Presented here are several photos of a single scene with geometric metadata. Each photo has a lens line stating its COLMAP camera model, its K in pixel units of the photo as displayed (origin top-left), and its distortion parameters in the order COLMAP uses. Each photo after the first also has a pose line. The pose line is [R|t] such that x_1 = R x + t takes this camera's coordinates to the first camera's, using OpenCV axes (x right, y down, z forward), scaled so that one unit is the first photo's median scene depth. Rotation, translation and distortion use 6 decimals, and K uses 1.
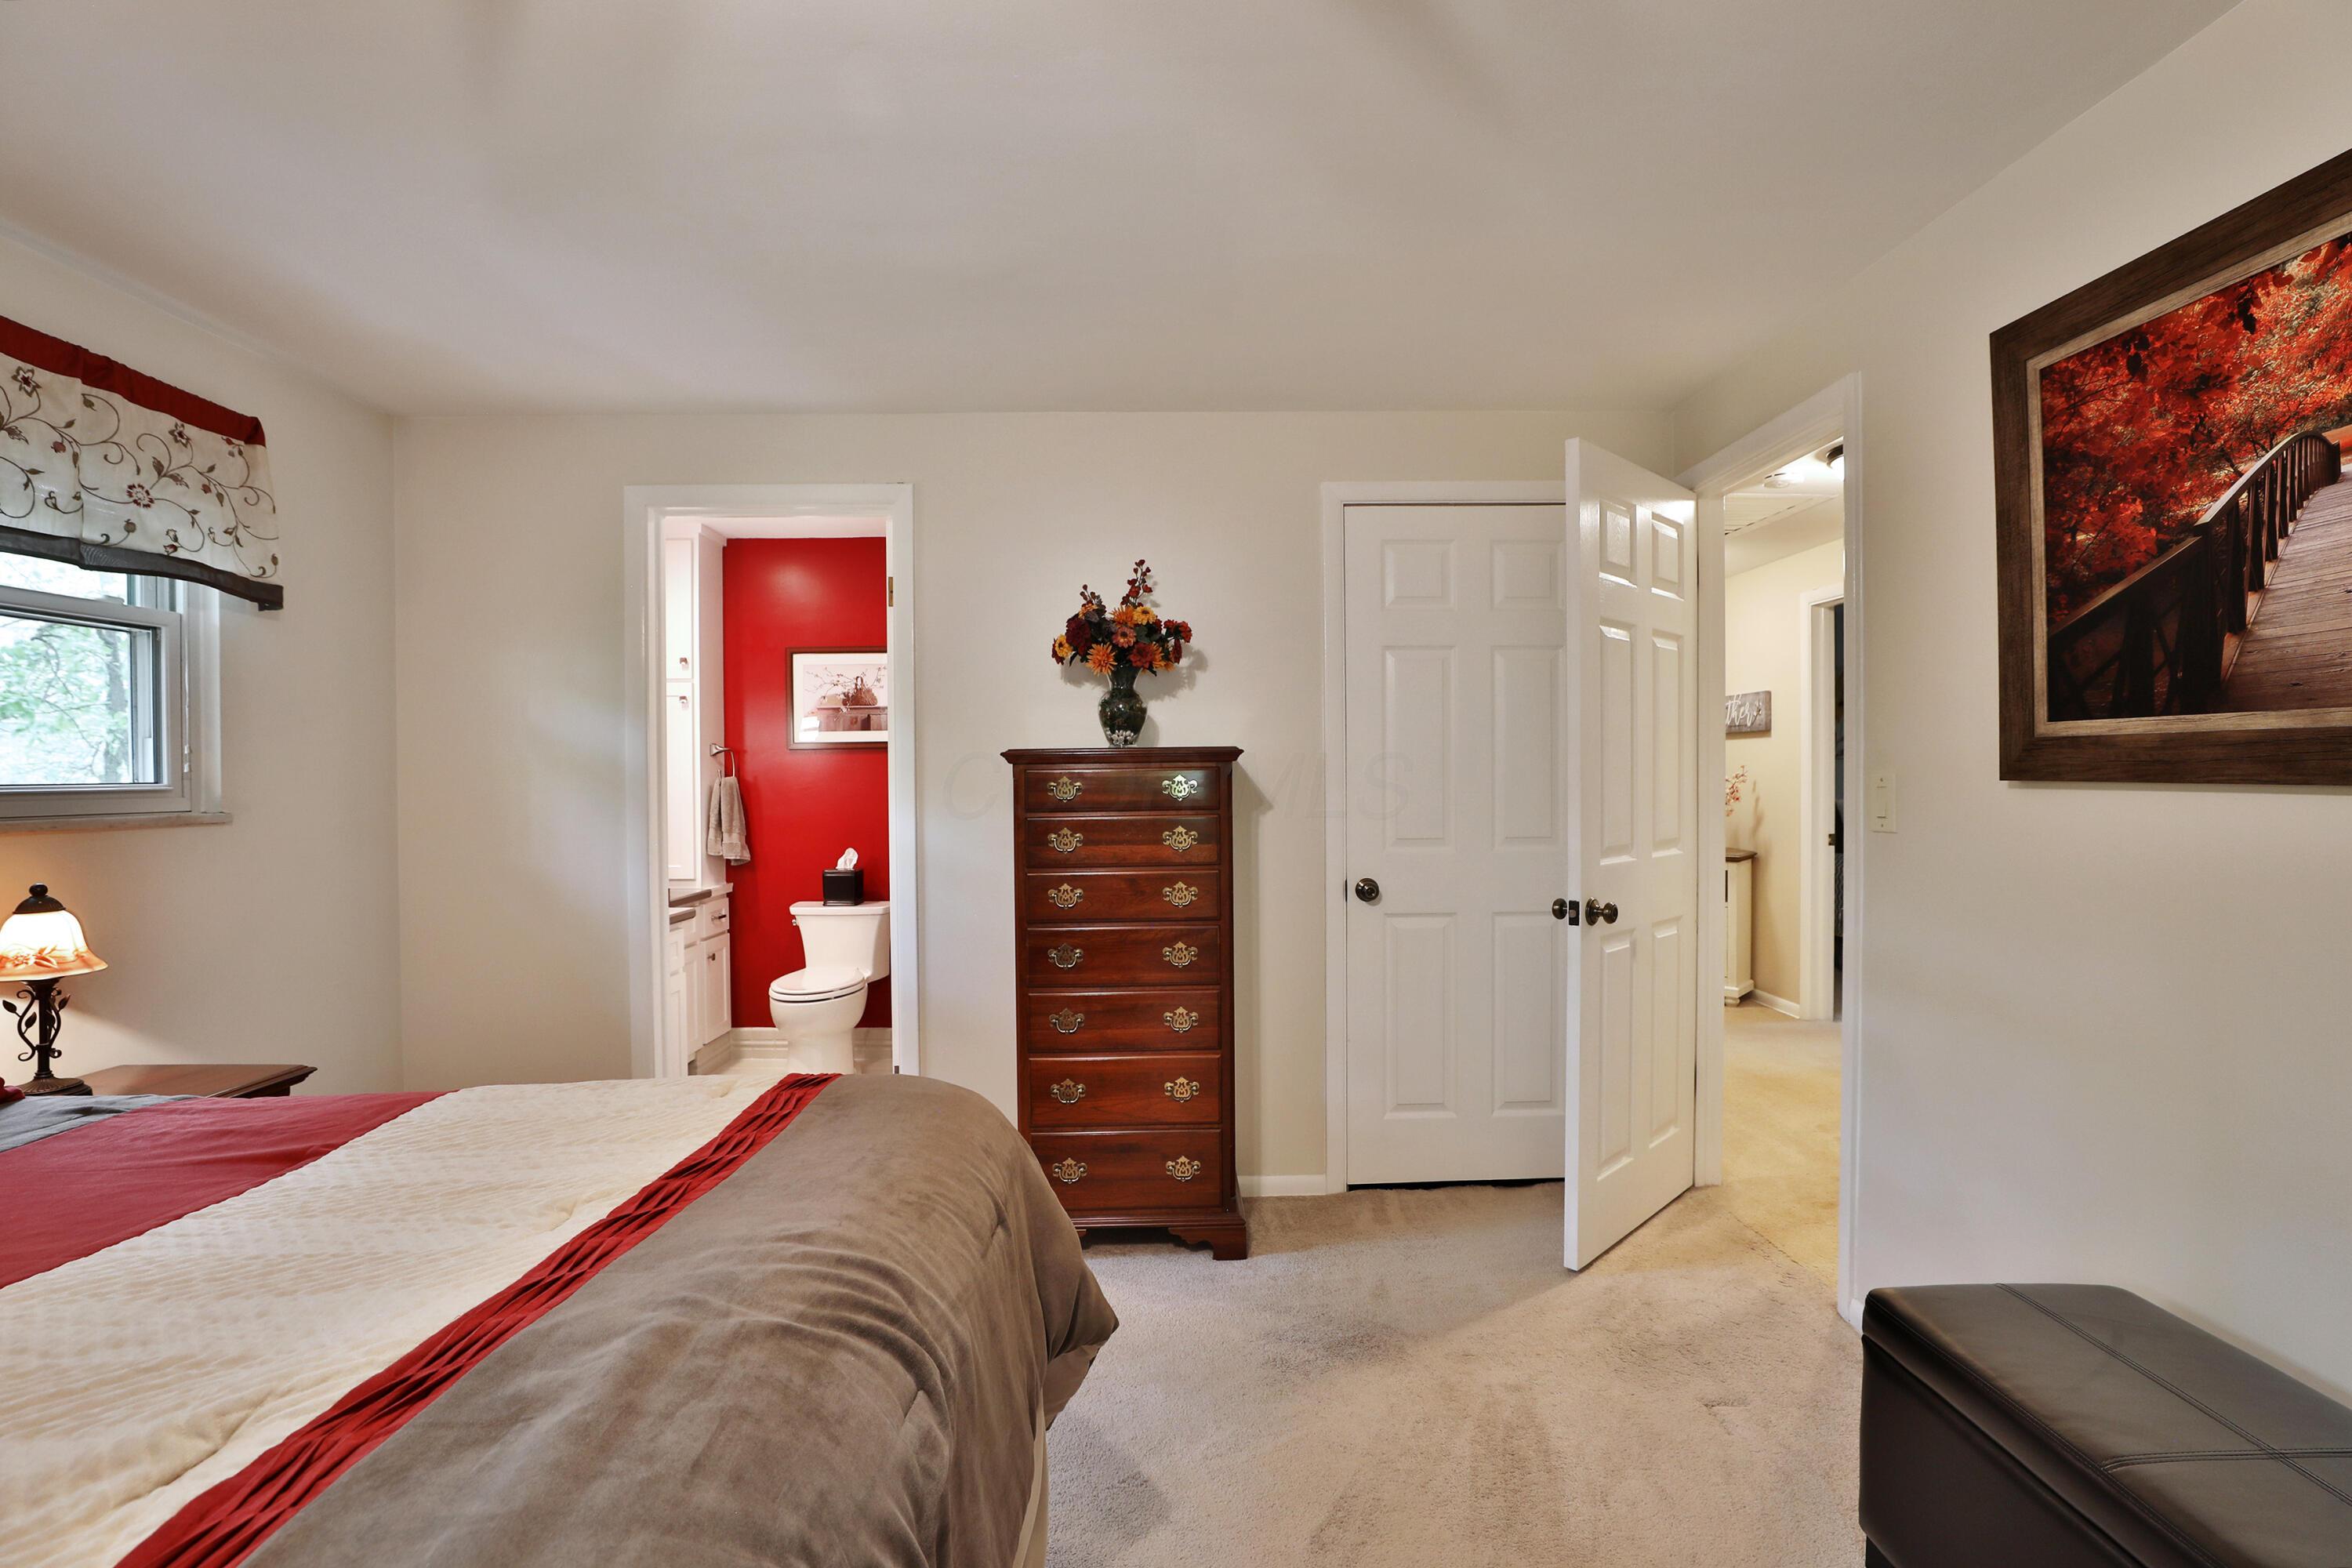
lens RADIAL K [[1098.6, 0, 1209.9], [0, 1098.6, 781.0], [0, 0, 1]] dist [-0.032792, 0.009986]
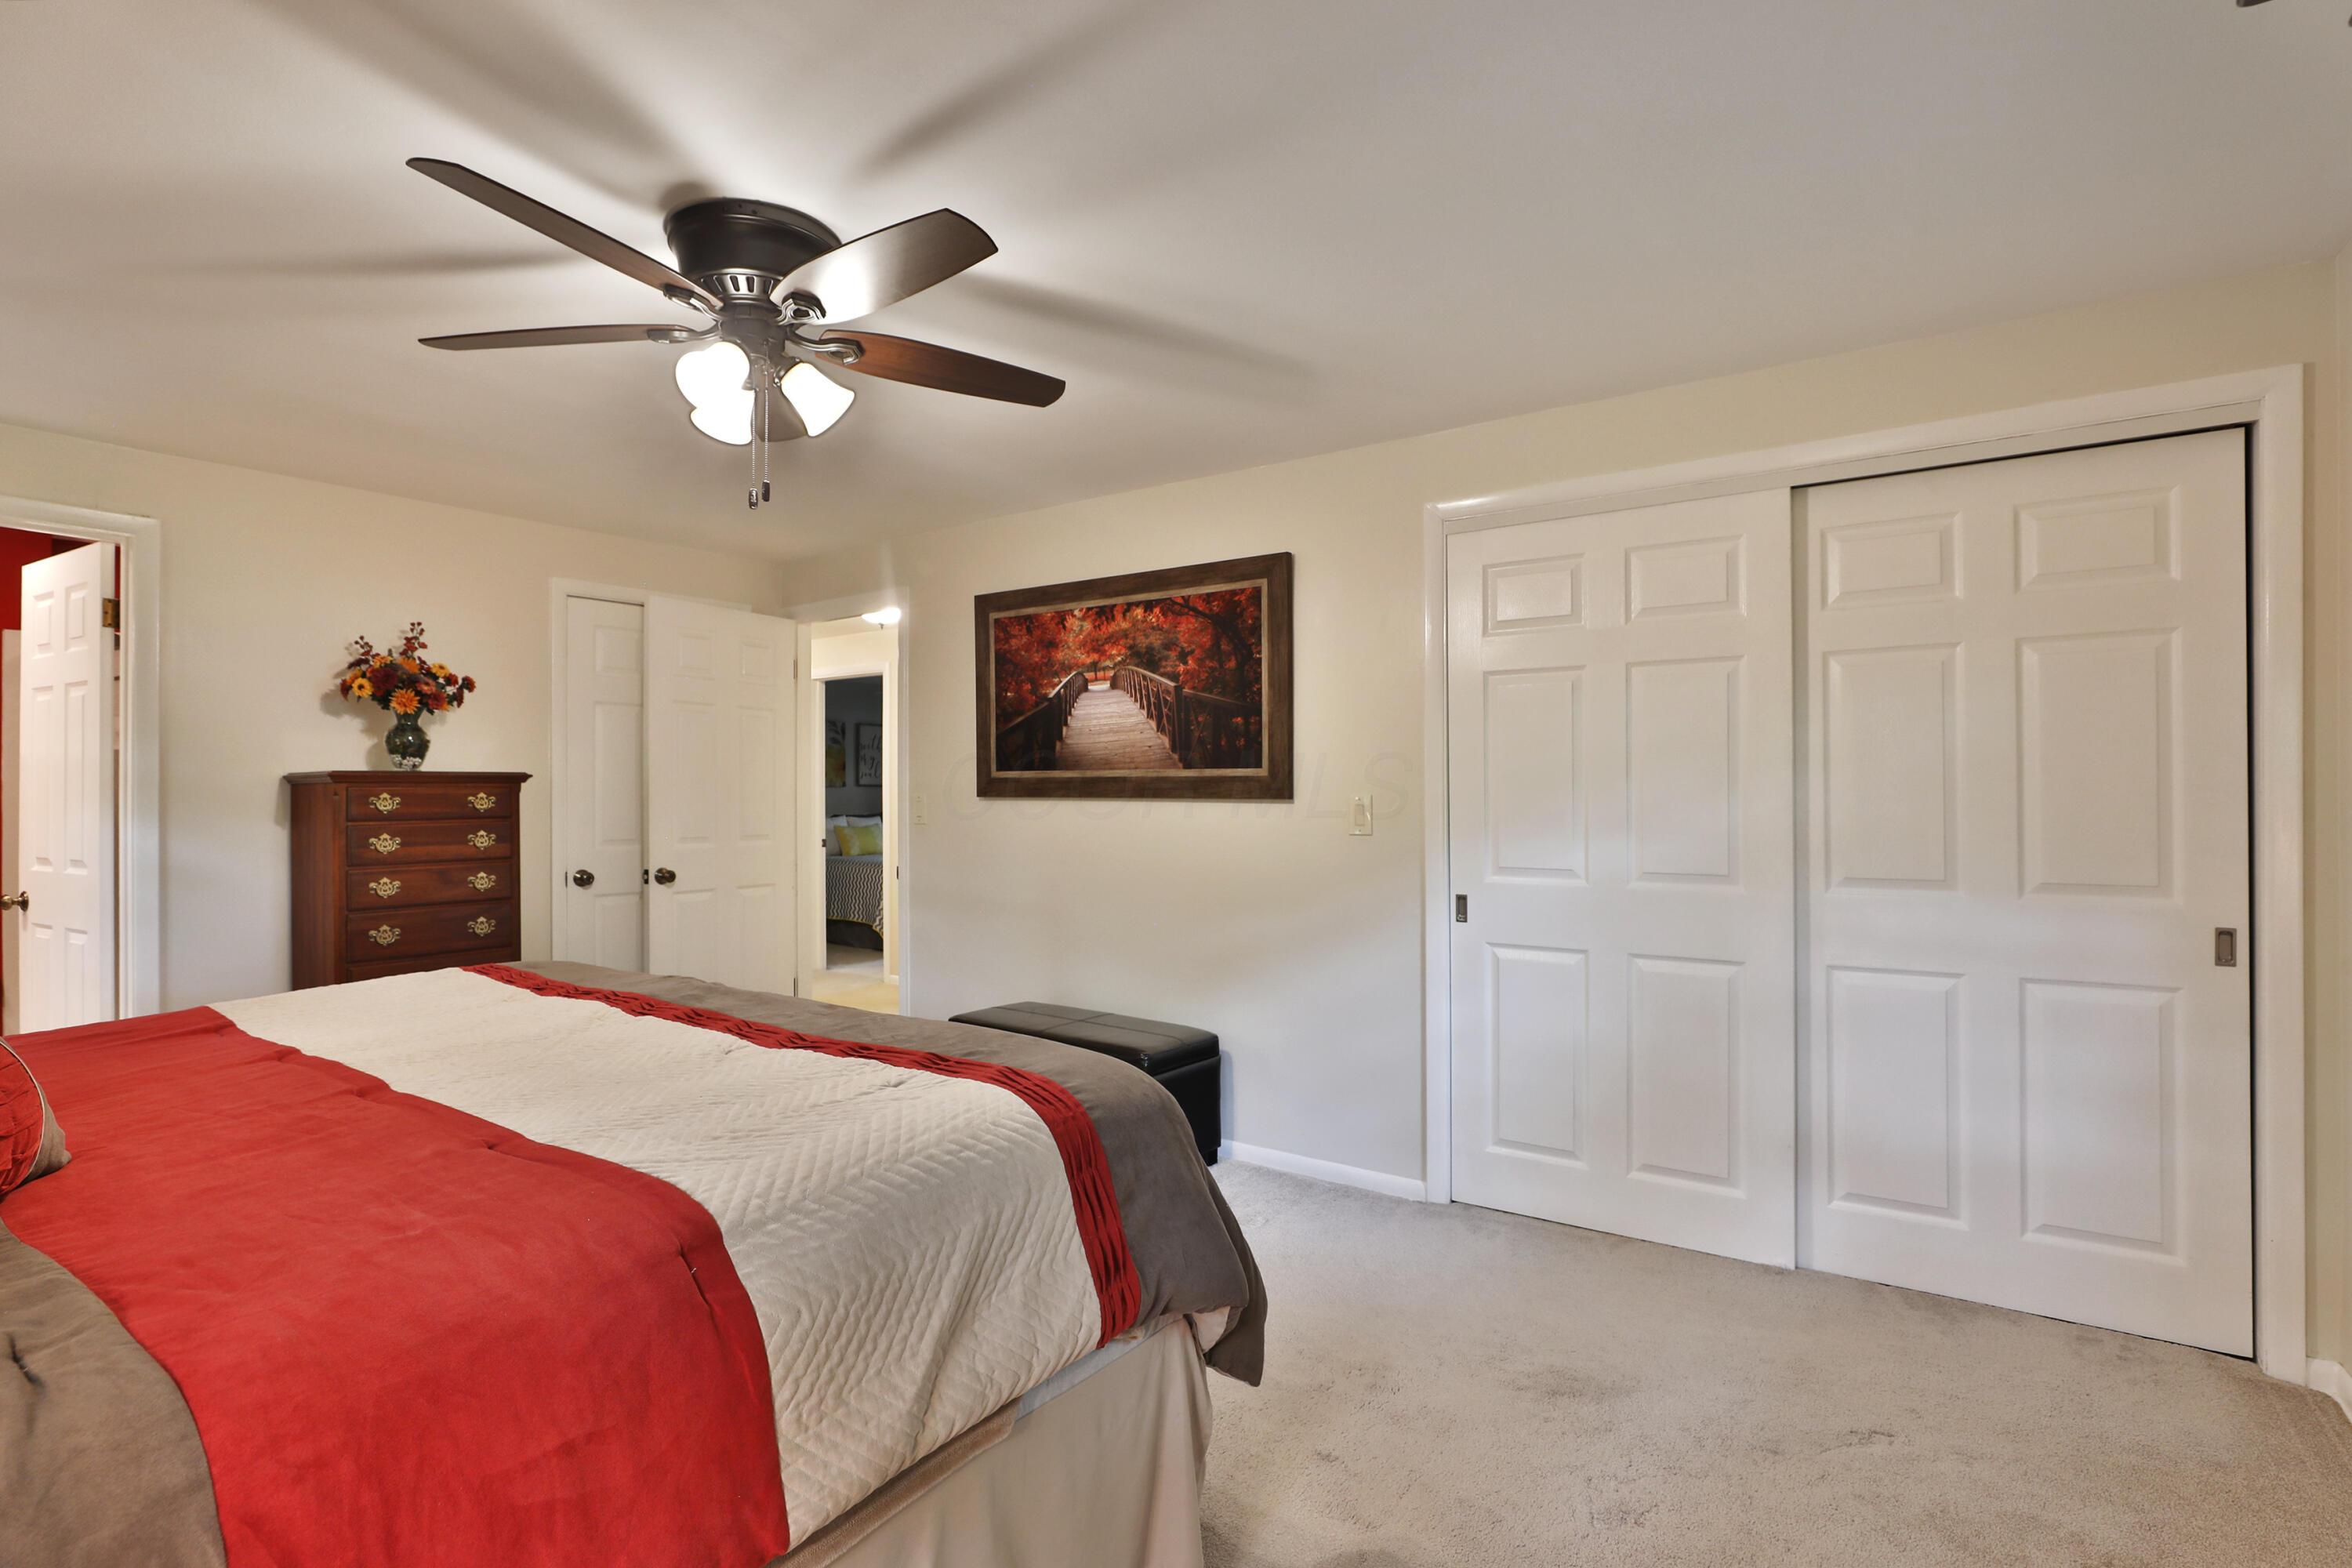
lens RADIAL K [[1134.9, 0, 1176.0], [0, 1134.9, 784.0], [0, 0, 1]] dist [0.000090, 0.000003]
pose [[0.611976, 0.016683, 0.790700, -0.923081], [0.004331, 0.999692, -0.024445, 0.033513], [-0.790864, 0.018384, 0.611715, -0.801059]]
